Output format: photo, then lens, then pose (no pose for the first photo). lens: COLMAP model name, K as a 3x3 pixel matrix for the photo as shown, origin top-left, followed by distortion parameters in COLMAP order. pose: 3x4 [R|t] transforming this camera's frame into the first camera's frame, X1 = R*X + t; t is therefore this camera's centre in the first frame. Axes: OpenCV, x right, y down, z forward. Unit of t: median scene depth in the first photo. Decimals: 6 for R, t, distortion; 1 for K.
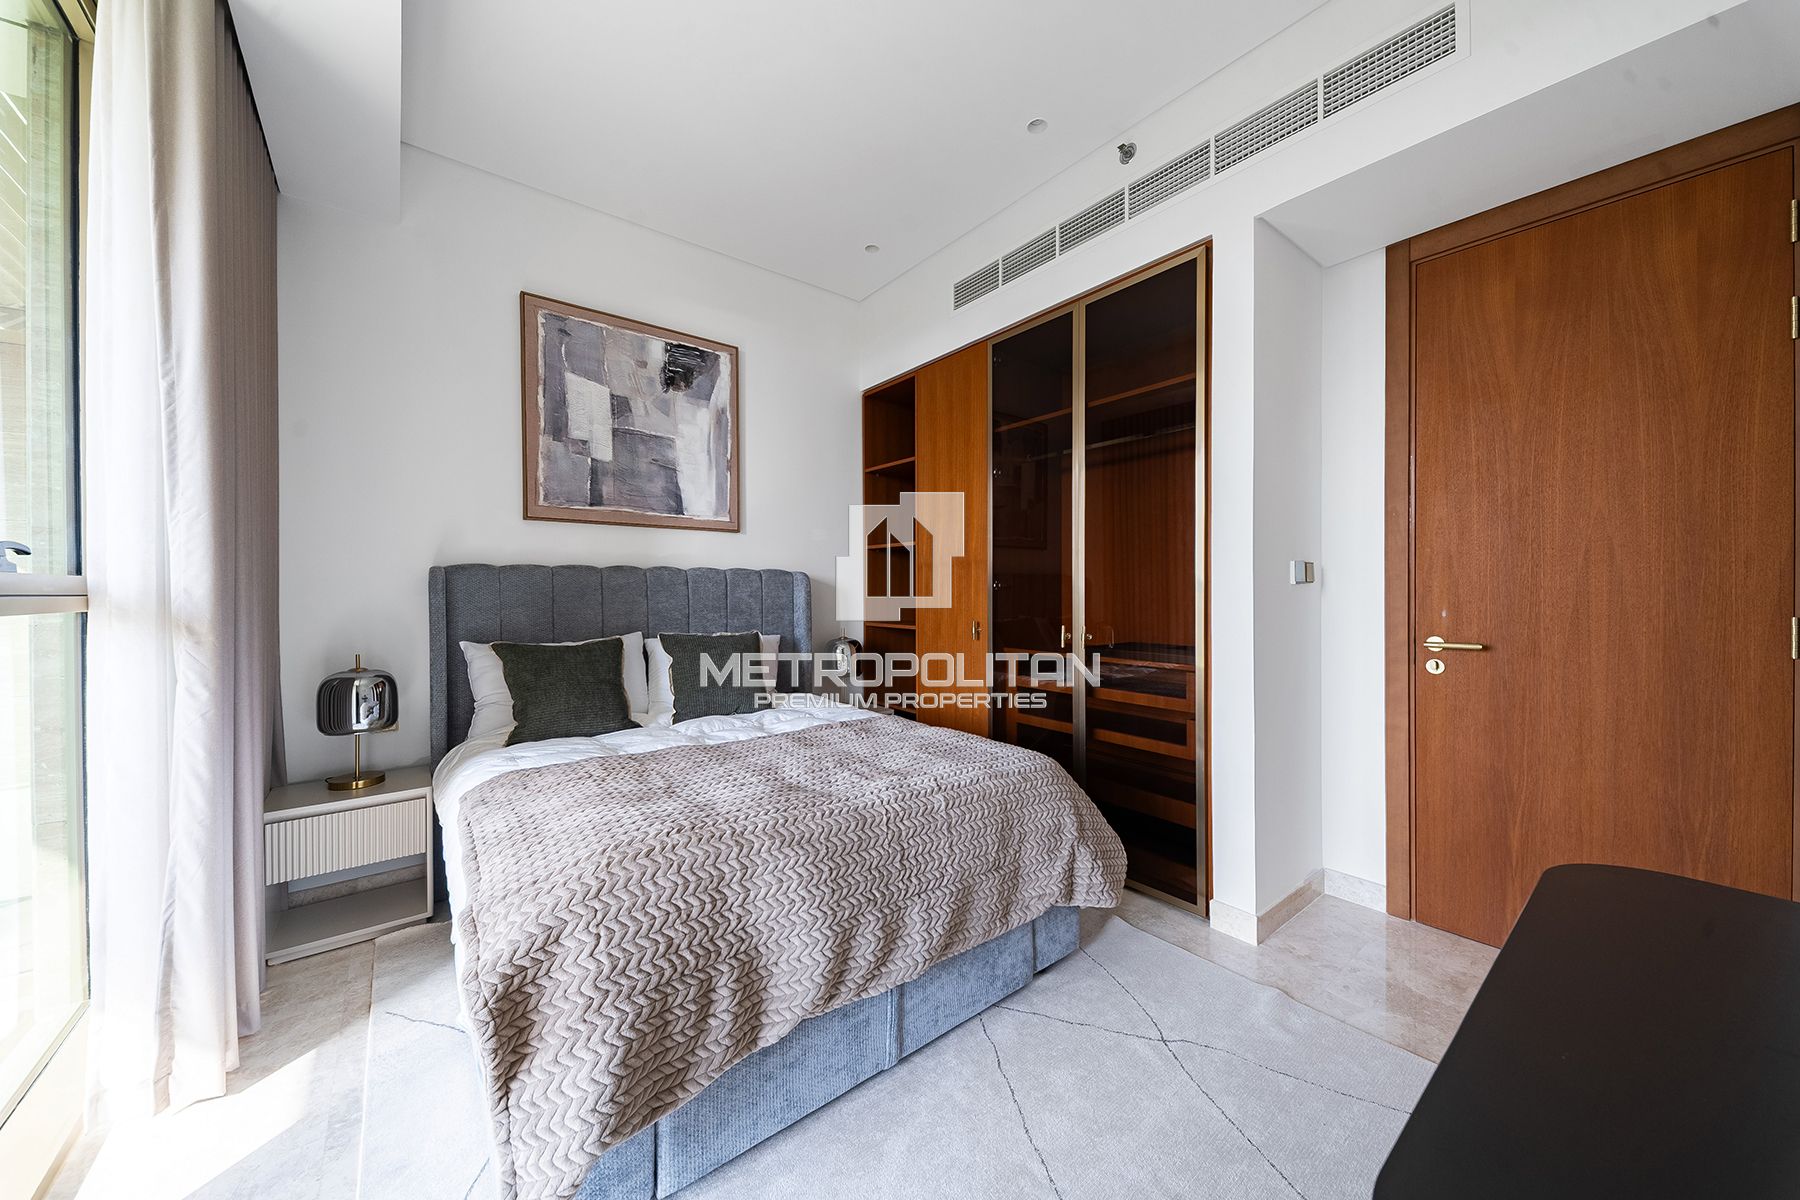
lens RADIAL K [[635.0, 0, 905.5], [0, 635.0, 593.5], [0, 0, 1]] dist [0.012587, -0.005004]
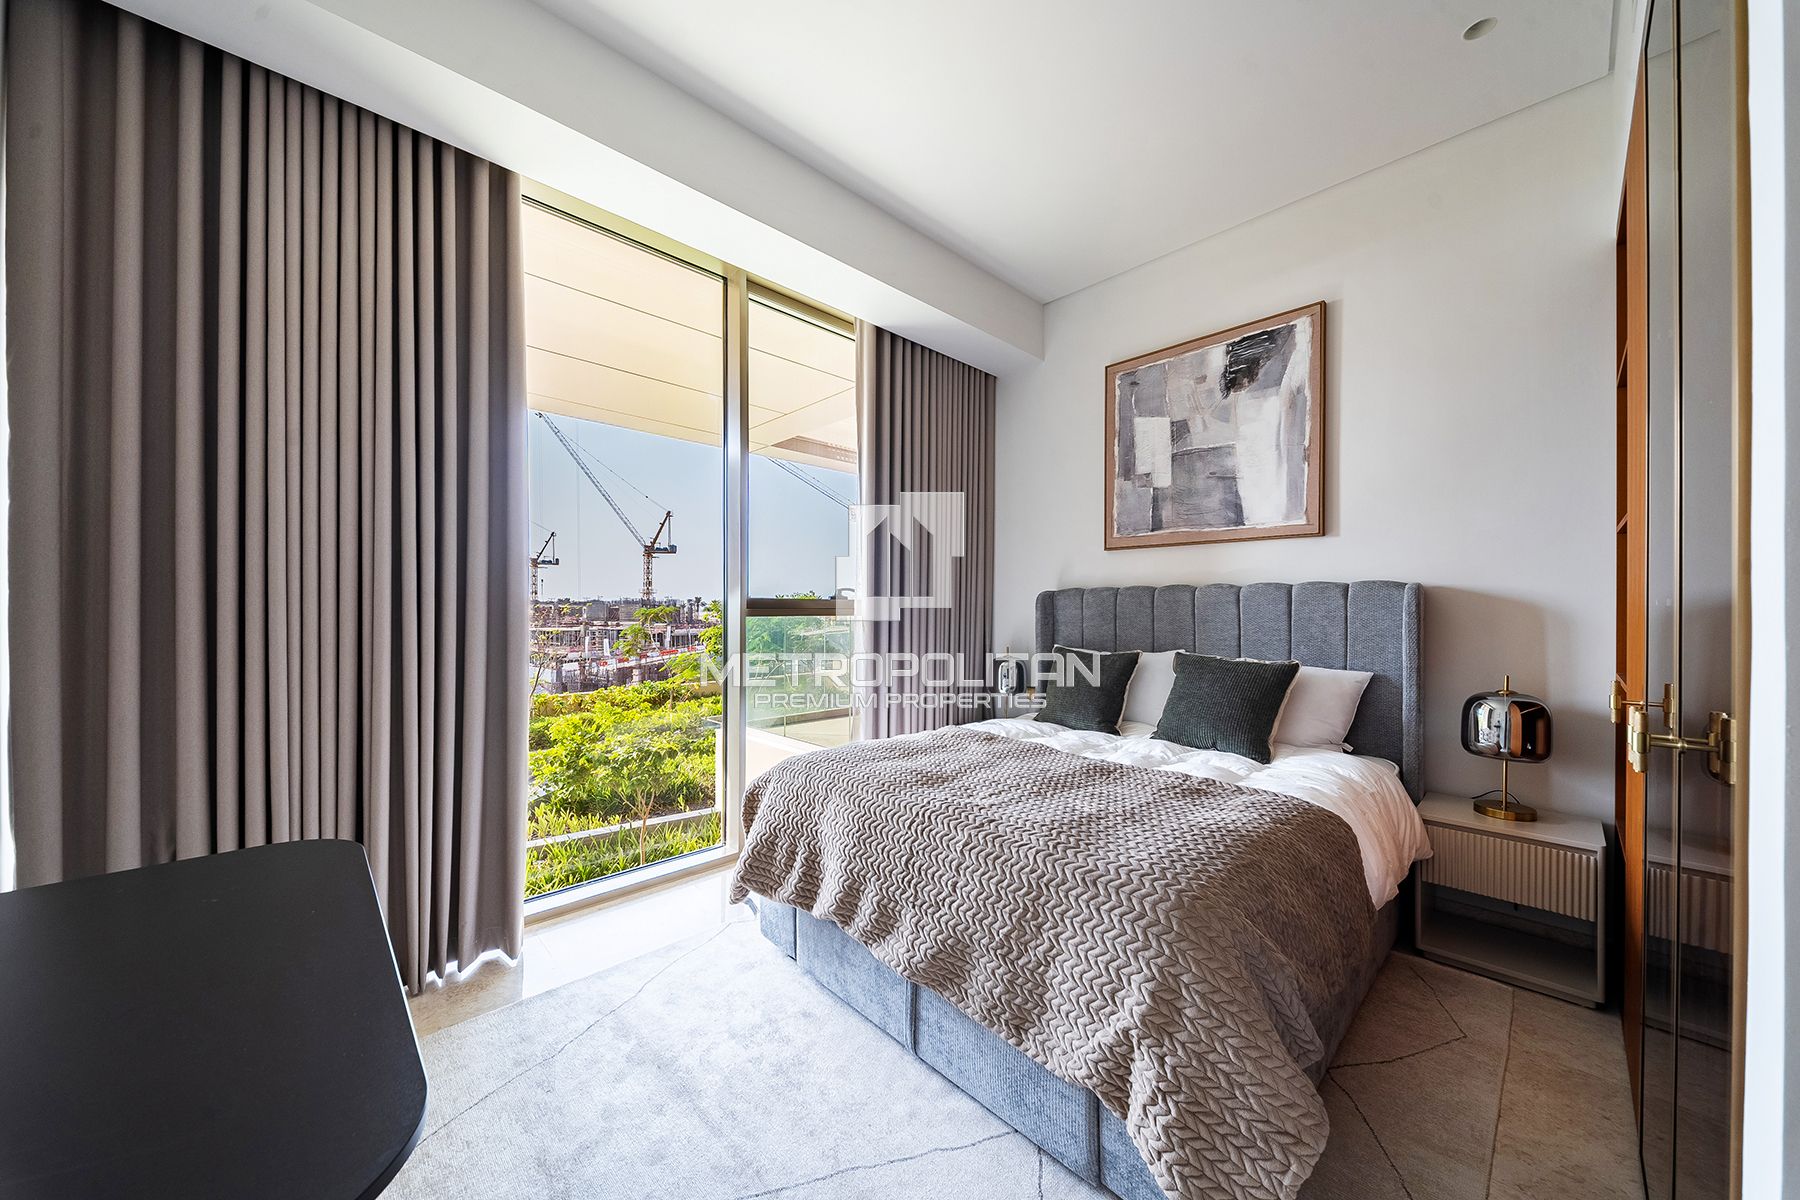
lens RADIAL K [[635.0, 0, 897.7], [0, 635.0, 608.0], [0, 0, 1]] dist [0.012587, -0.005004]
pose [[0.064007, 0.001352, -0.997949, 0.548565], [-0.009694, 0.999953, 0.000733, -0.002454], [0.997902, 0.009627, 0.064017, 0.476177]]
